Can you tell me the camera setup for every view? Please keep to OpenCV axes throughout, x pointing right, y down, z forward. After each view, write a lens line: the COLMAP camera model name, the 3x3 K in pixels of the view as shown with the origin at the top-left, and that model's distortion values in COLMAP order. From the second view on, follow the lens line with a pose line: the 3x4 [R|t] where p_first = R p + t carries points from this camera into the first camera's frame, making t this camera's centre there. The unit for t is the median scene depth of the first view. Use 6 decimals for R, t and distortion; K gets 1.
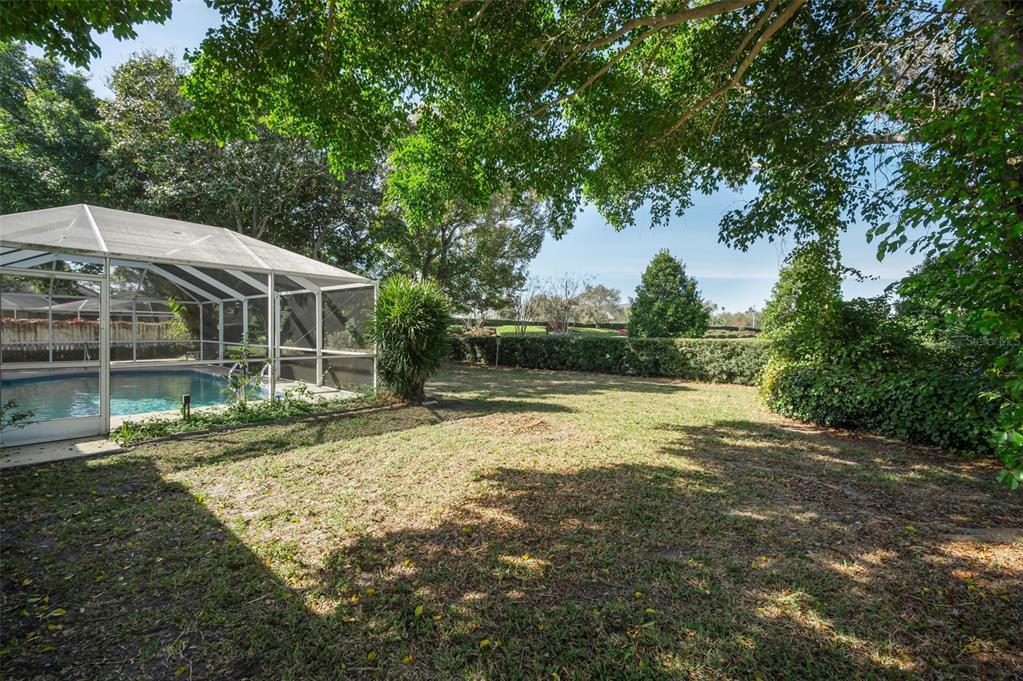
lens RADIAL K [[406.8, 0, 517.9], [0, 406.8, 328.6], [0, 0, 1]] dist [-0.000892, -0.000086]
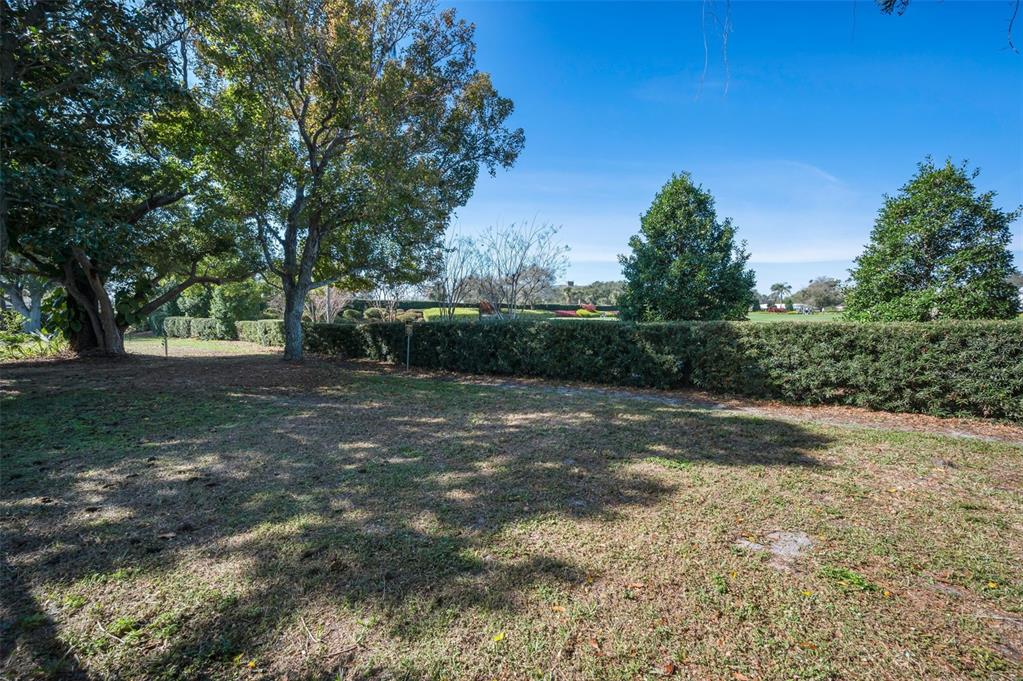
lens RADIAL K [[406.8, 0, 517.9], [0, 406.8, 328.6], [0, 0, 1]] dist [-0.000892, -0.000086]
pose [[0.985846, -0.022702, 0.166109, 0.010400], [0.015484, 0.998884, 0.044624, 0.002337], [-0.166937, -0.041421, 0.985097, 0.278761]]
